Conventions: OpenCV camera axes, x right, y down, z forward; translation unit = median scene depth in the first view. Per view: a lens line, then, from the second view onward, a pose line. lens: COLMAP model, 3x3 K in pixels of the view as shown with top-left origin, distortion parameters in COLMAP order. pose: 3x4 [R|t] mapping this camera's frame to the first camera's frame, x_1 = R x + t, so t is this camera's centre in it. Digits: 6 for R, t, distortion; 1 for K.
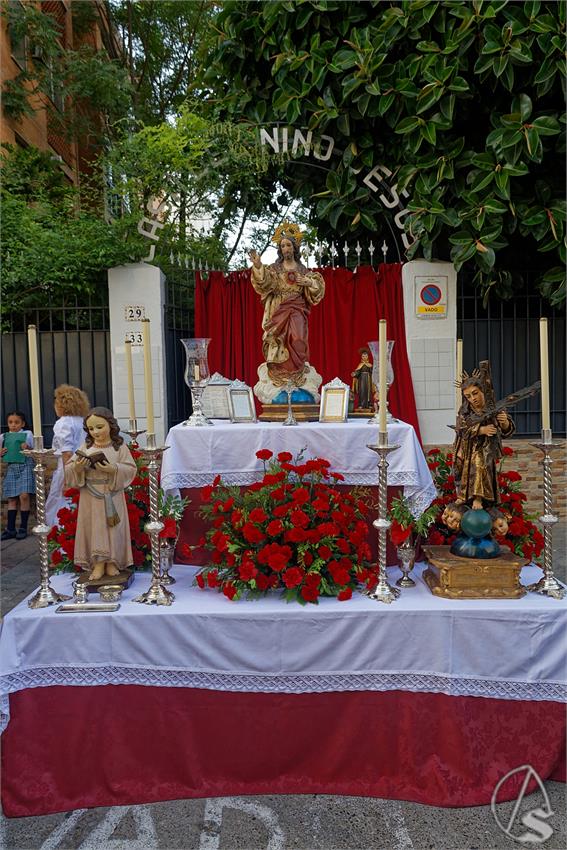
lens RADIAL K [[642.7, 0, 283.5], [0, 642.7, 425.0], [0, 0, 1]] dist [0.002277, -0.002229]
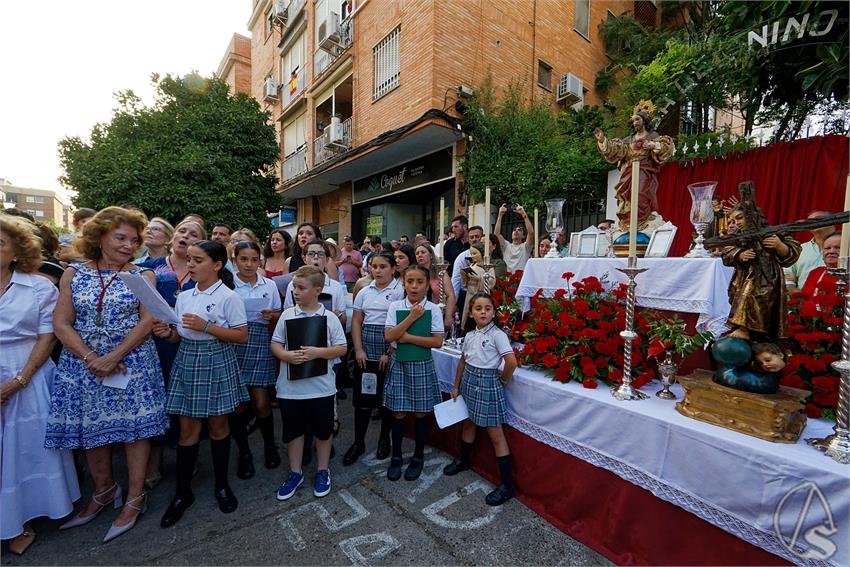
lens RADIAL K [[374.0, 0, 426.7], [0, 374.0, 287.9], [0, 0, 1]] dist [0.001531, -0.000310]
pose [[0.612701, 0.075804, -0.786671, 0.398193], [-0.068468, 0.996738, 0.042720, 0.055114], [0.787344, 0.027687, 0.615892, 0.243403]]
